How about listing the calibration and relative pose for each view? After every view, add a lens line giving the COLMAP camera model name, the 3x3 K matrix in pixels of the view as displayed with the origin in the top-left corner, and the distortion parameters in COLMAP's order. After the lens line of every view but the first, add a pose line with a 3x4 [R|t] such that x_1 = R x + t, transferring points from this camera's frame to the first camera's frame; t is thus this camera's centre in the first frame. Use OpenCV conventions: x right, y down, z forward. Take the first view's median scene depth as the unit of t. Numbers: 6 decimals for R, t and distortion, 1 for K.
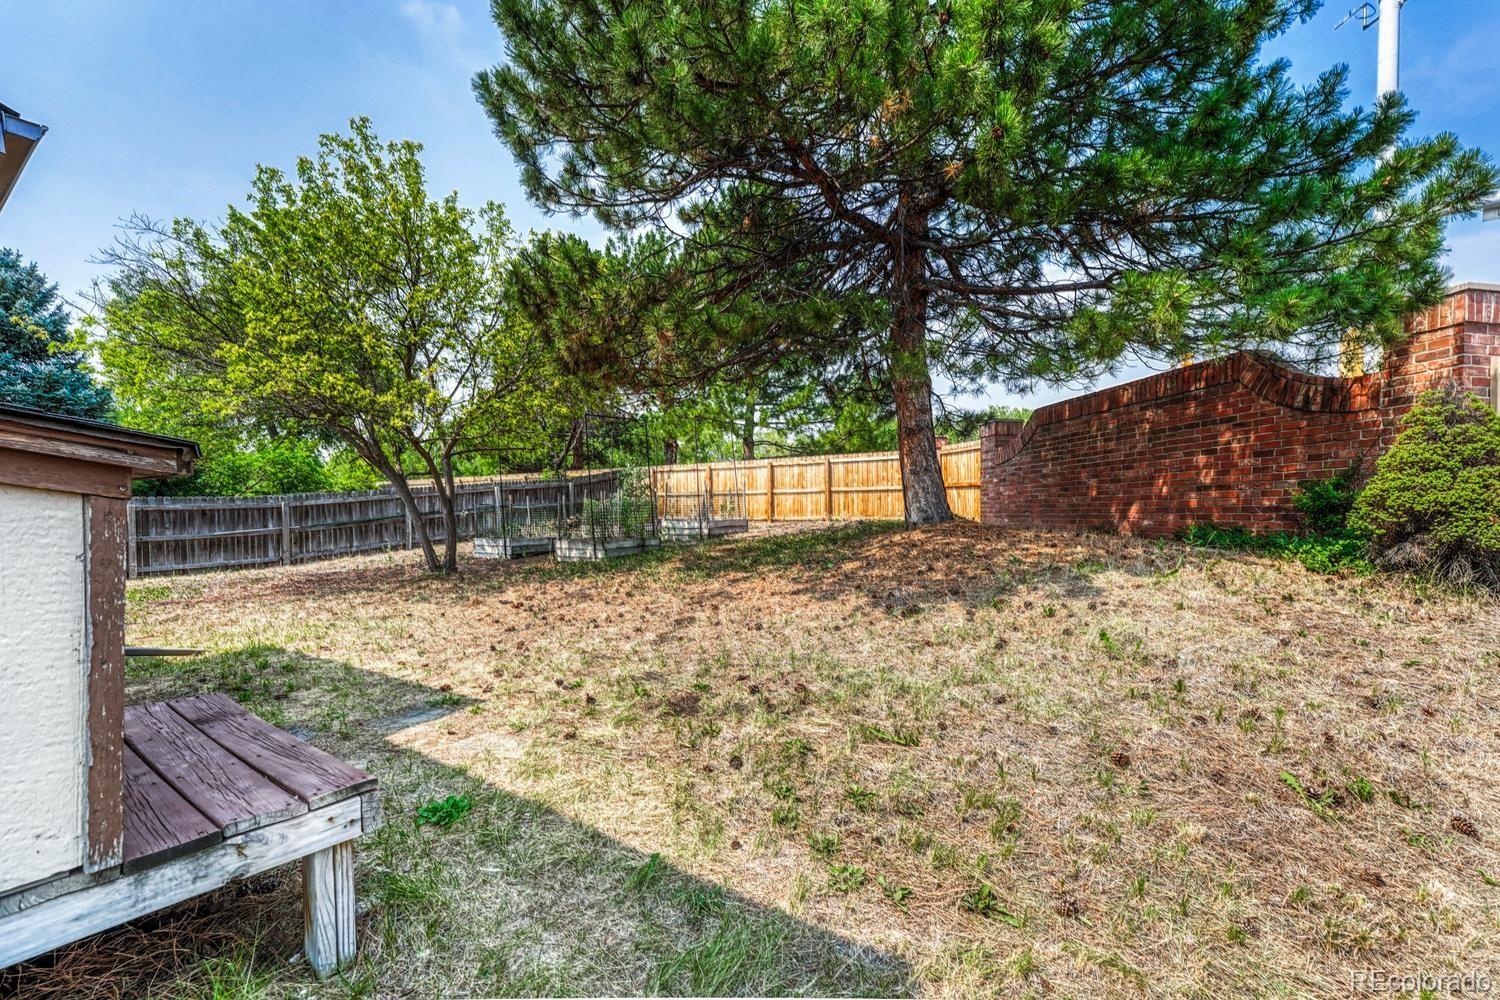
lens RADIAL K [[594.3, 0, 748.2], [0, 594.3, 519.4], [0, 0, 1]] dist [-0.010663, 0.000312]
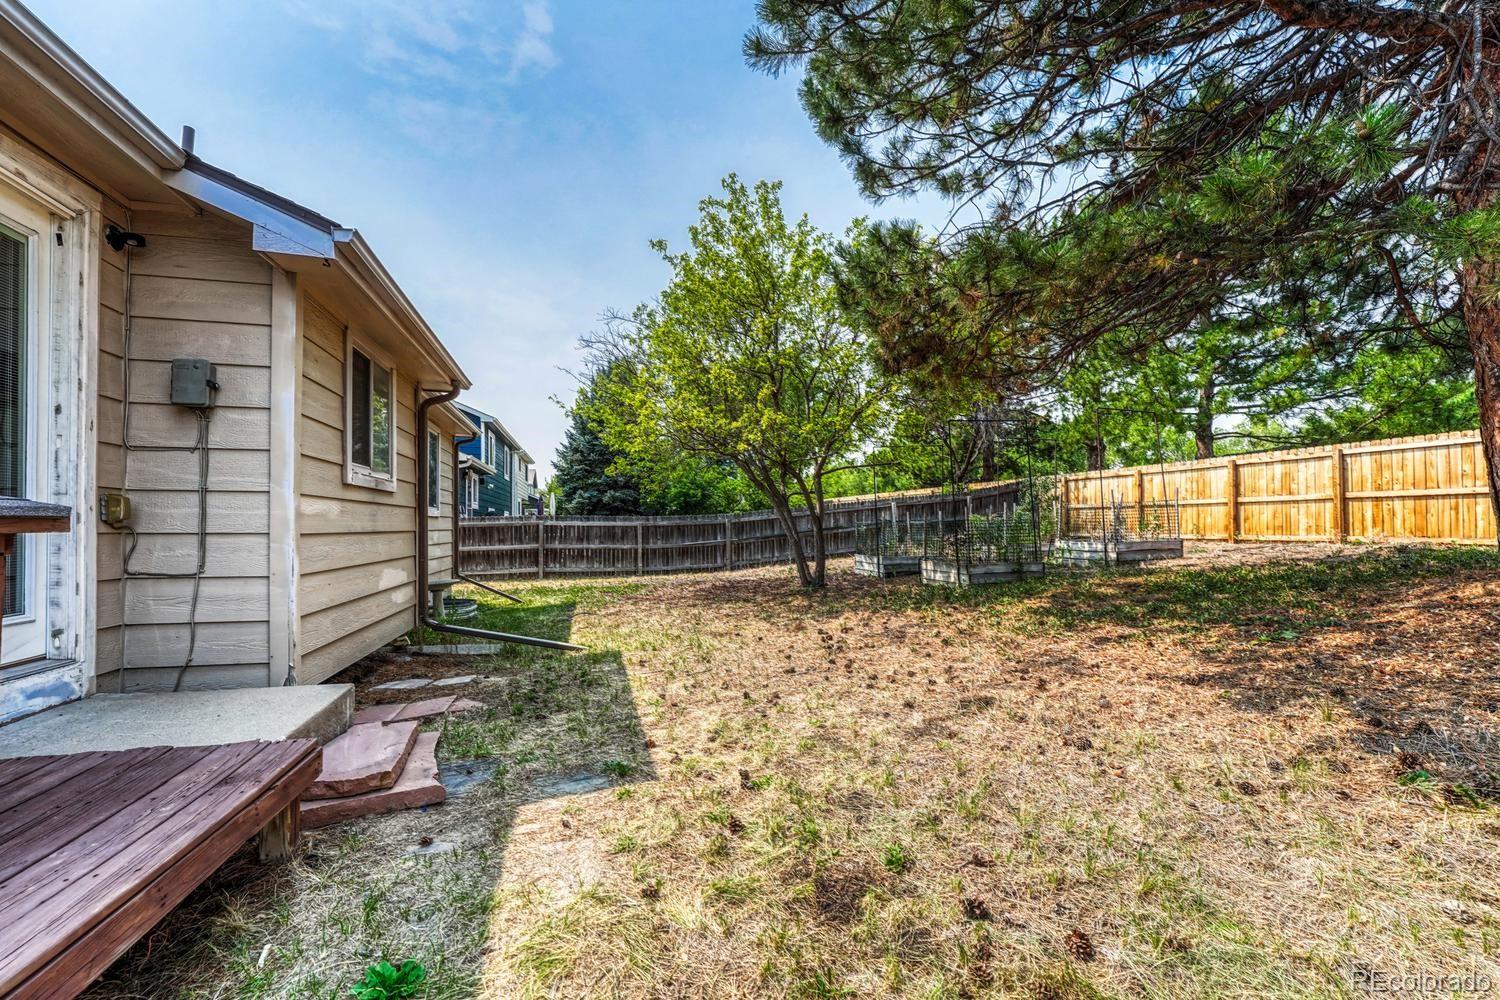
lens RADIAL K [[594.3, 0, 748.2], [0, 594.3, 519.4], [0, 0, 1]] dist [-0.010663, 0.000312]
pose [[0.780590, -0.006206, -0.625013, 0.042268], [-0.007855, 0.999774, -0.019737, -0.008501], [0.624994, 0.020316, 0.780365, 0.113378]]
